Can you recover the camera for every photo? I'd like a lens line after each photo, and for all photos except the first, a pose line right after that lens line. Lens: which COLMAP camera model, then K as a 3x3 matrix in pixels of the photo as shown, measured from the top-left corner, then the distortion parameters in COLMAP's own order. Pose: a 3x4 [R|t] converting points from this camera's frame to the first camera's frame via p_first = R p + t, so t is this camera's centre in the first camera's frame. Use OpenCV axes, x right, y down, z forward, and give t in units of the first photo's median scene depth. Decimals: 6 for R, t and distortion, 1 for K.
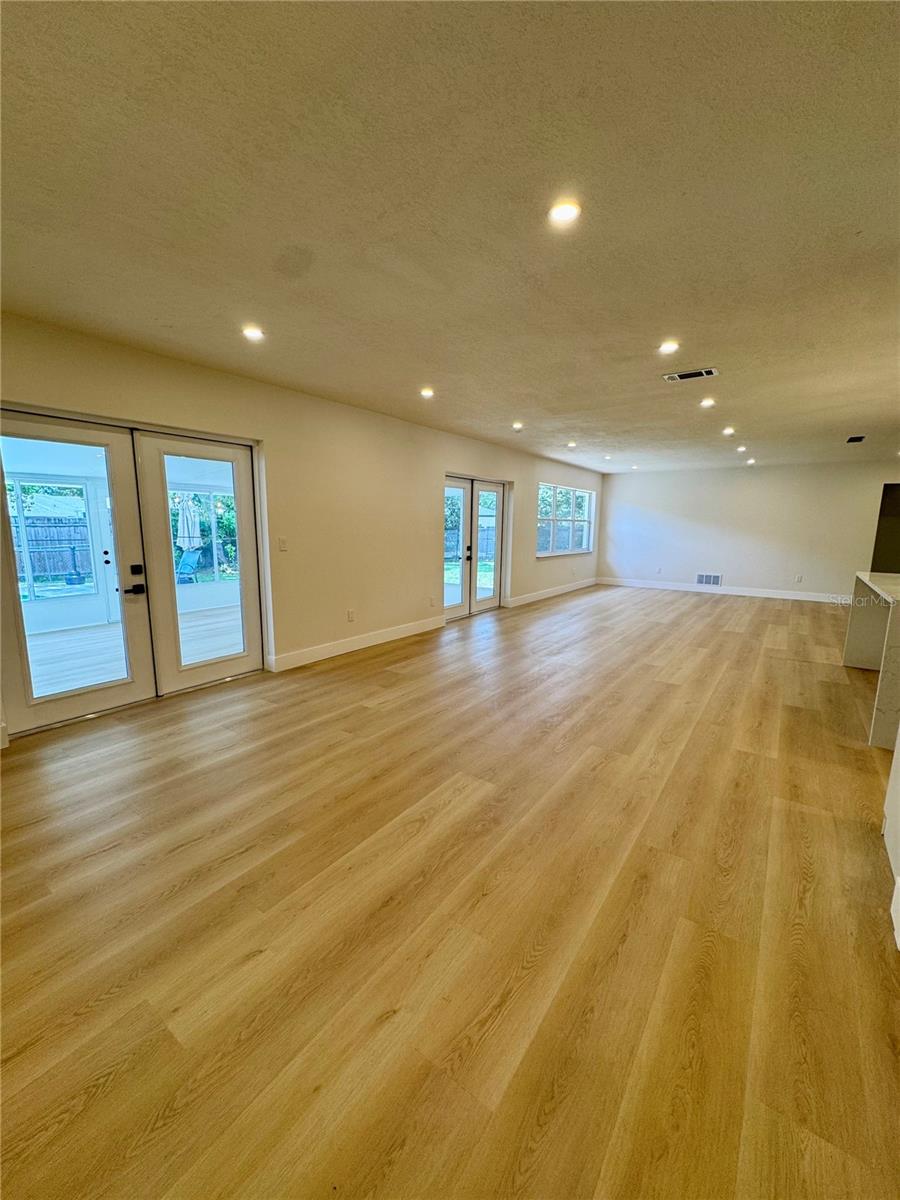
lens RADIAL K [[481.3, 0, 454.9], [0, 481.3, 598.8], [0, 0, 1]] dist [0.003538, 0.000321]
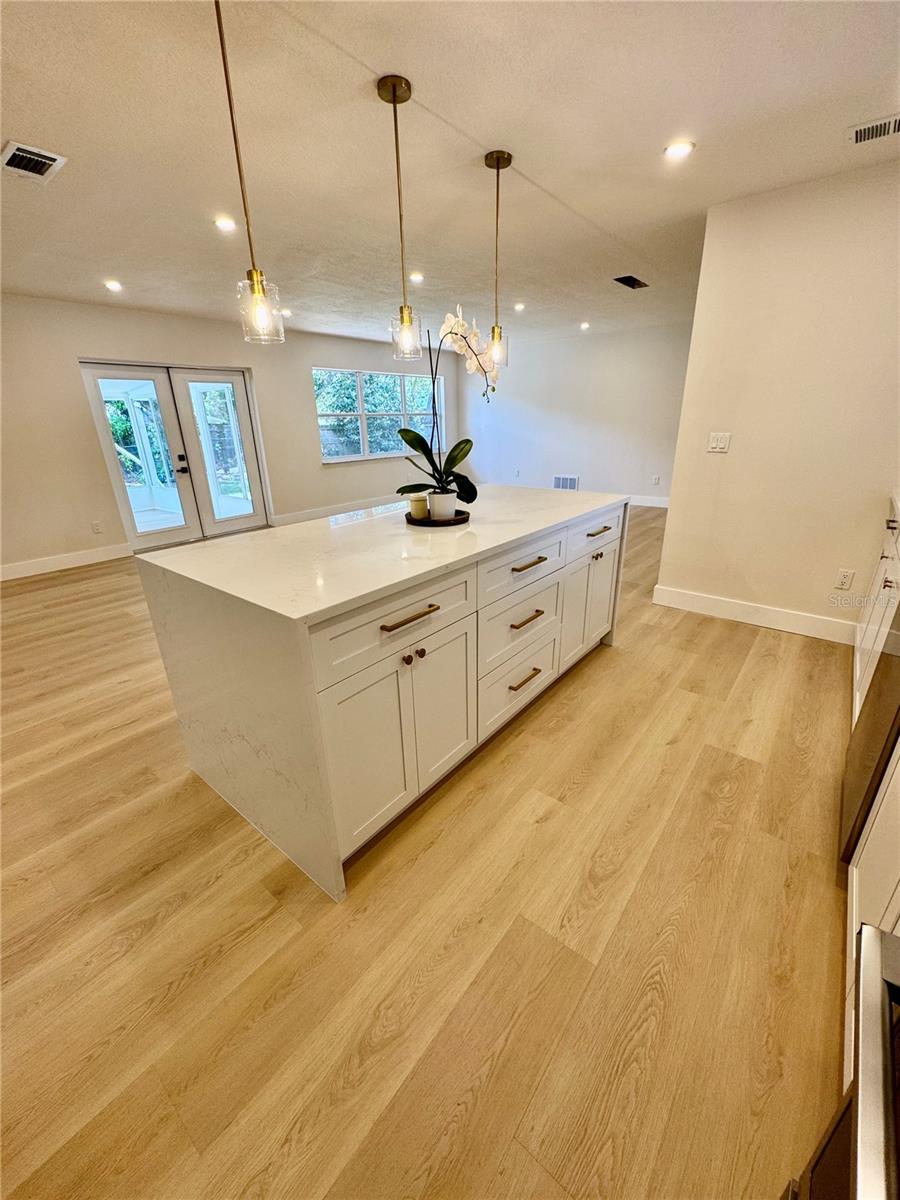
lens RADIAL K [[481.3, 0, 448.7], [0, 481.3, 603.9], [0, 0, 1]] dist [0.003538, 0.000321]
pose [[0.996713, -0.006666, -0.080743, 0.875391], [0.023762, 0.976834, 0.212675, -0.040091], [0.077455, -0.213894, 0.973781, 0.285149]]
